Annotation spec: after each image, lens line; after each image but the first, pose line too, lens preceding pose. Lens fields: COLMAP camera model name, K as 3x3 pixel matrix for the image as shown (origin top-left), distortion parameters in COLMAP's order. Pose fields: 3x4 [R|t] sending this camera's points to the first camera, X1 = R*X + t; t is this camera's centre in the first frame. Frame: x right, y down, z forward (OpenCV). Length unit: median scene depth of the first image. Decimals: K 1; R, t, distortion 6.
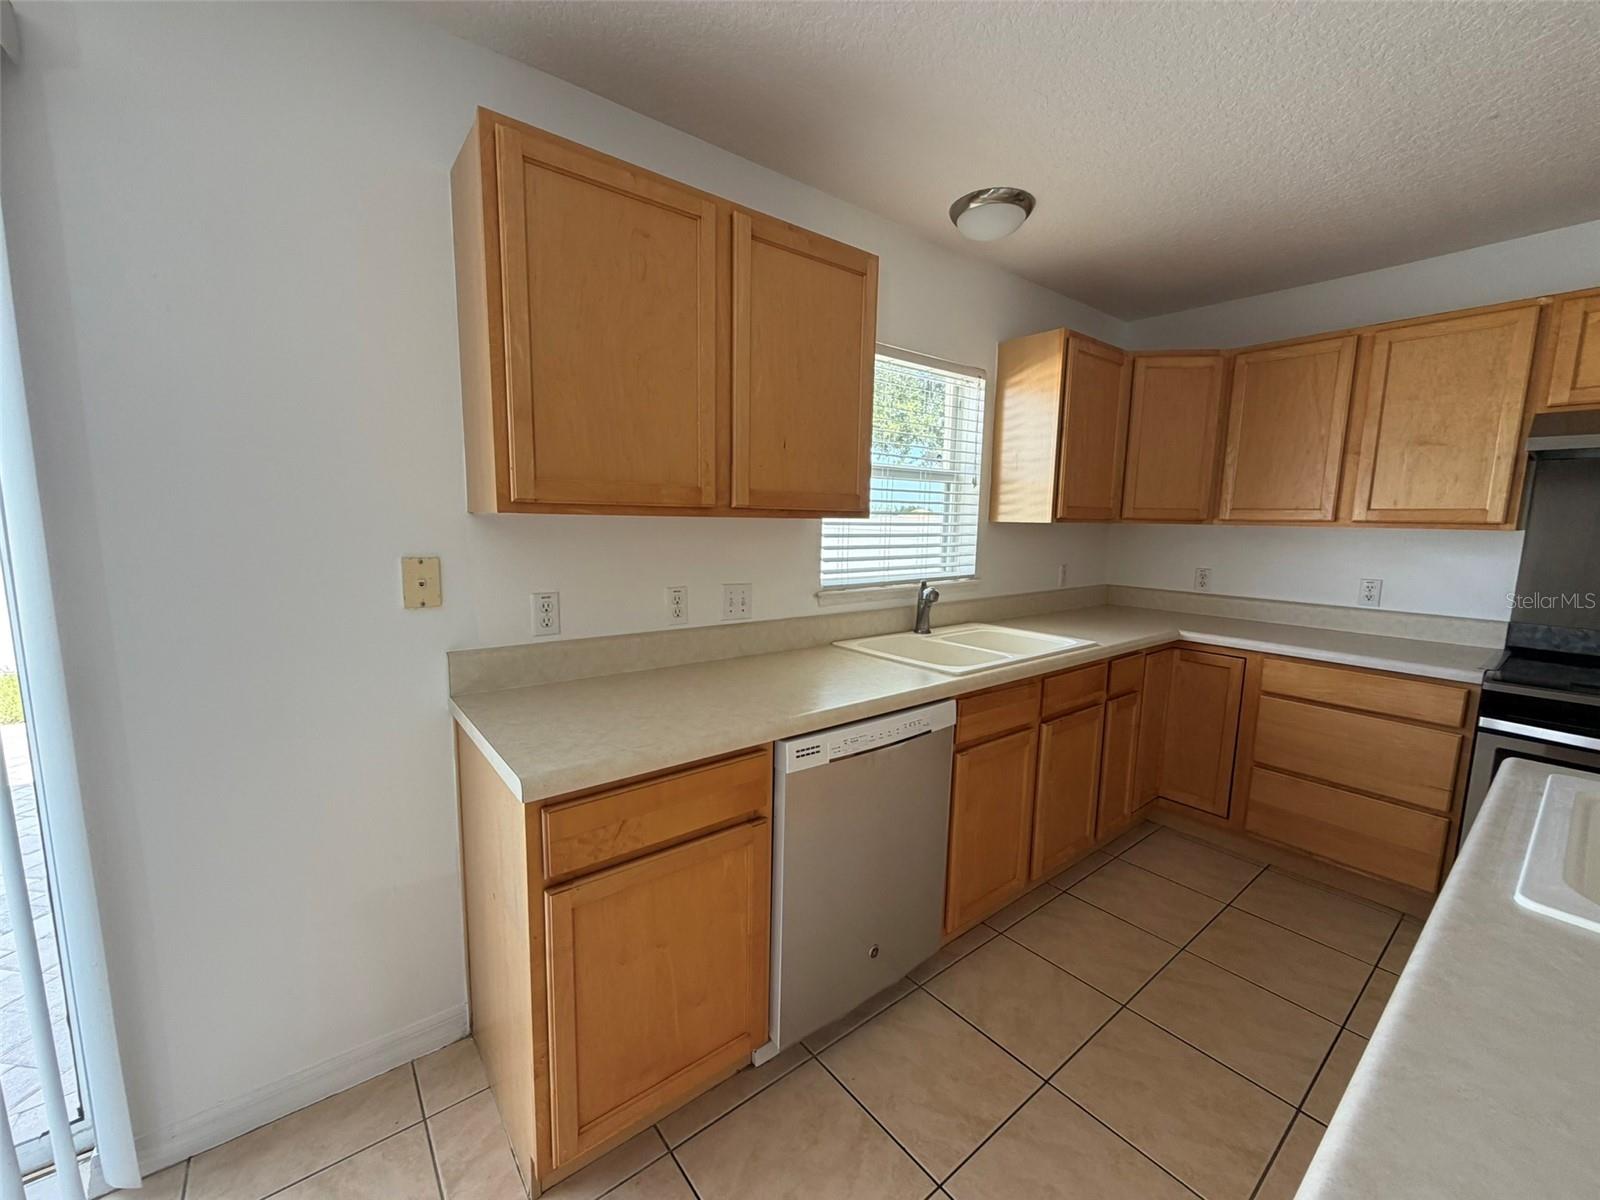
lens RADIAL K [[630.3, 0, 801.9], [0, 630.3, 595.3], [0, 0, 1]] dist [-0.003692, -0.000127]
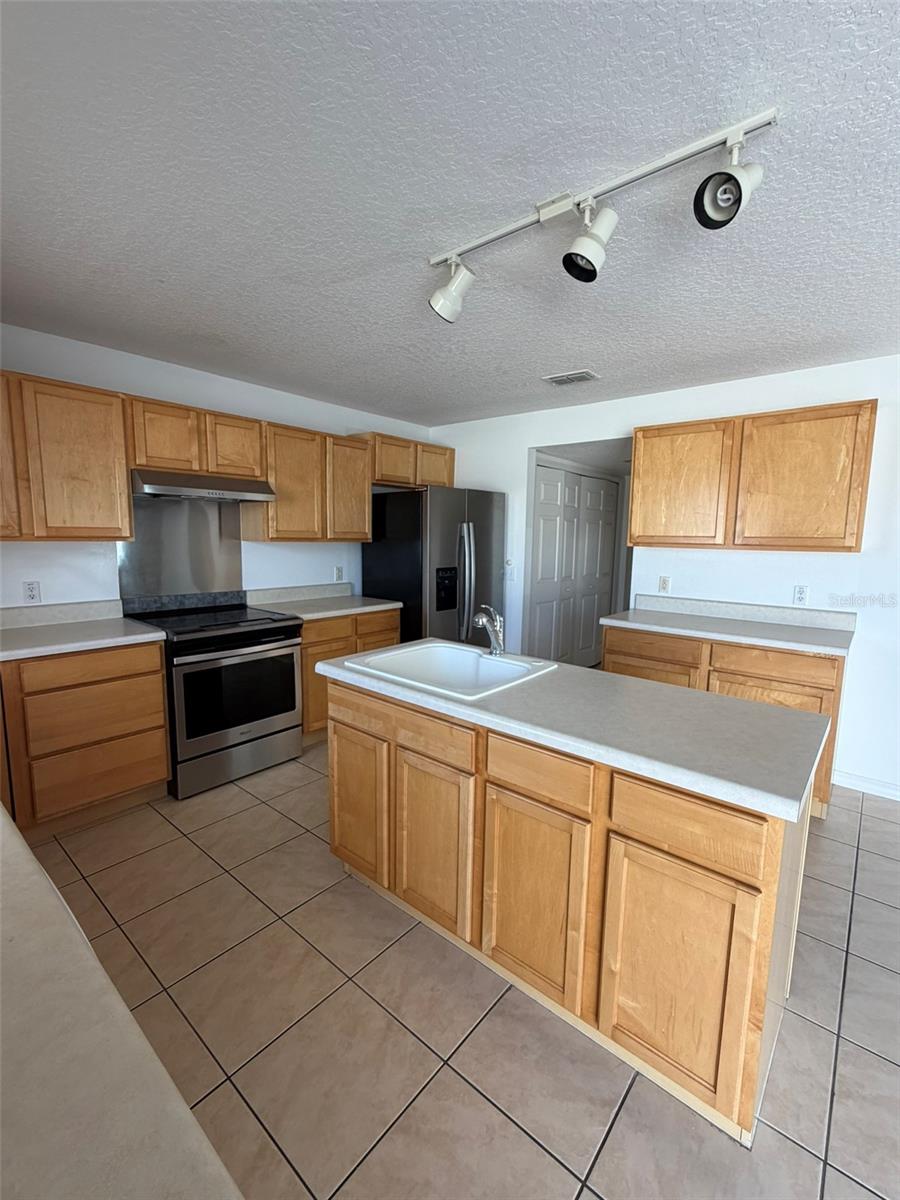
lens RADIAL K [[524.2, 0, 457.6], [0, 524.2, 604.0], [0, 0, 1]] dist [0.004143, 0.000287]
pose [[-0.215680, -0.149776, 0.964909, -0.307548], [0.097984, 0.979859, 0.173998, -0.091803], [-0.971535, 0.132073, -0.196661, 0.450065]]
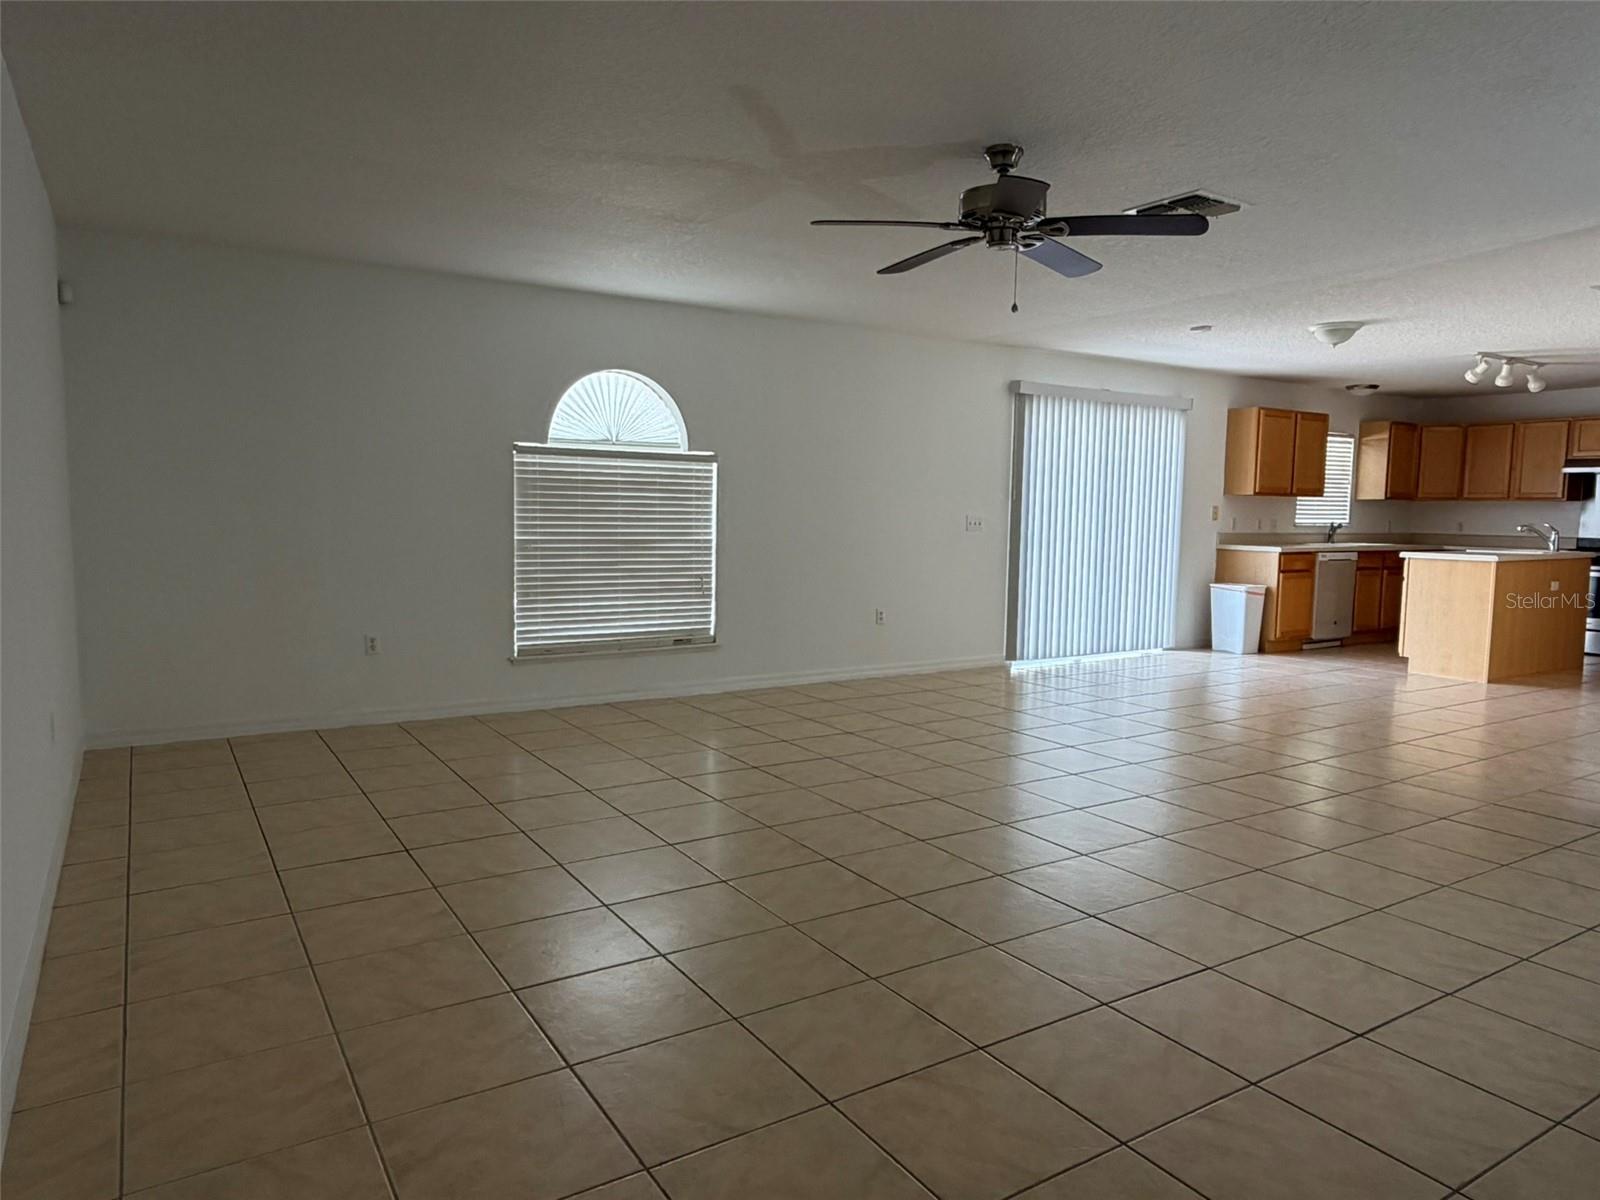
lens RADIAL K [[1047.8, 0, 805.8], [0, 1047.8, 604.5], [0, 0, 1]] dist [-0.004214, 0.000068]
pose [[0.995020, 0.007343, -0.099405, -1.530486], [-0.010699, 0.999389, -0.033265, 0.483198], [0.099100, 0.034163, 0.994491, -3.465562]]
